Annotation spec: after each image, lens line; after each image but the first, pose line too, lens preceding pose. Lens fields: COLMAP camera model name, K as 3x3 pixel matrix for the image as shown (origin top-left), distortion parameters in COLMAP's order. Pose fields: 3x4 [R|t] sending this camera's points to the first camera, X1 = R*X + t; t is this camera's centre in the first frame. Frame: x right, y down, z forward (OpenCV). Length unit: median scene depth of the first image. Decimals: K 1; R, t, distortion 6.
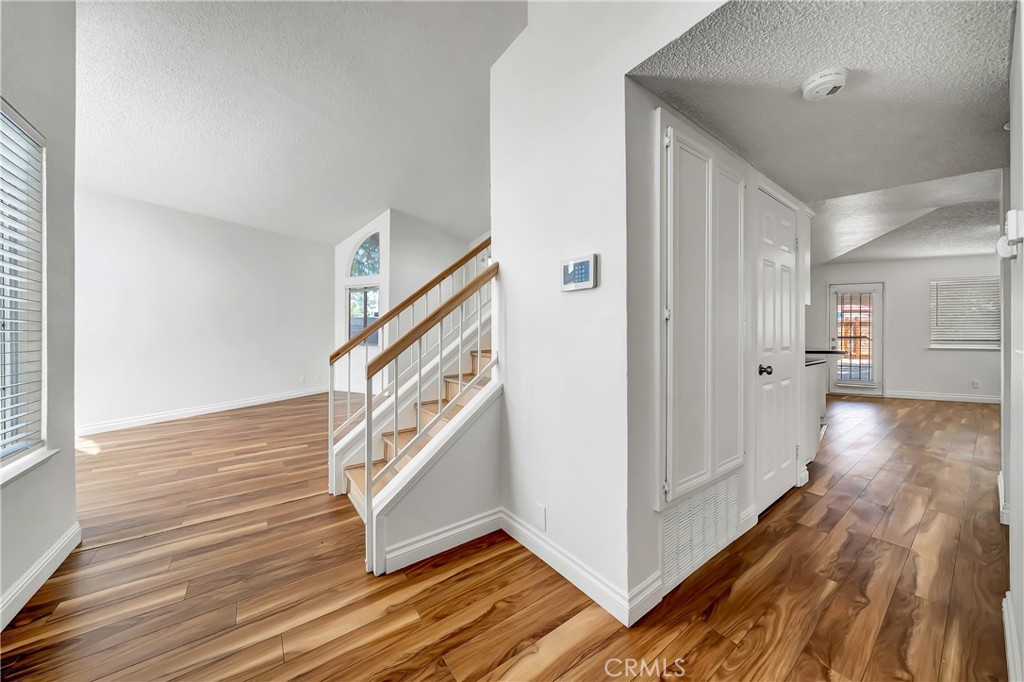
lens RADIAL K [[383.9, 0, 531.1], [0, 383.9, 333.8], [0, 0, 1]] dist [-0.002786, -0.000202]
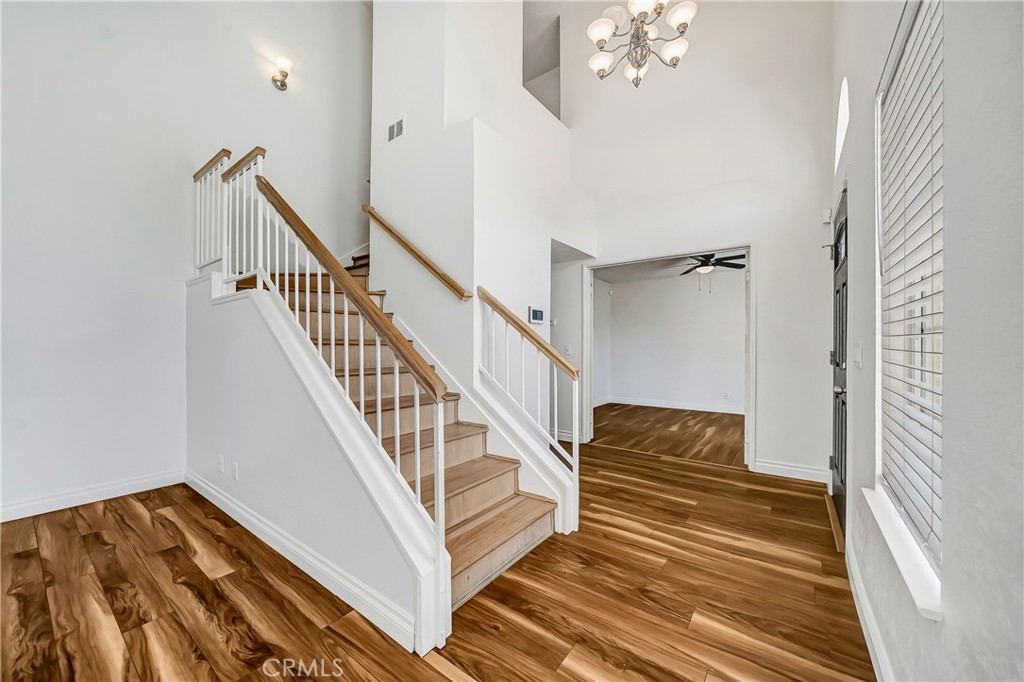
lens RADIAL K [[361.0, 0, 502.4], [0, 361.0, 346.6], [0, 0, 1]] dist [0.001729, 0.000057]
pose [[-0.274229, 0.010848, 0.961603, -0.973461], [0.002740, 0.999941, -0.010499, 0.013530], [-0.961660, -0.000245, -0.274243, 1.006311]]
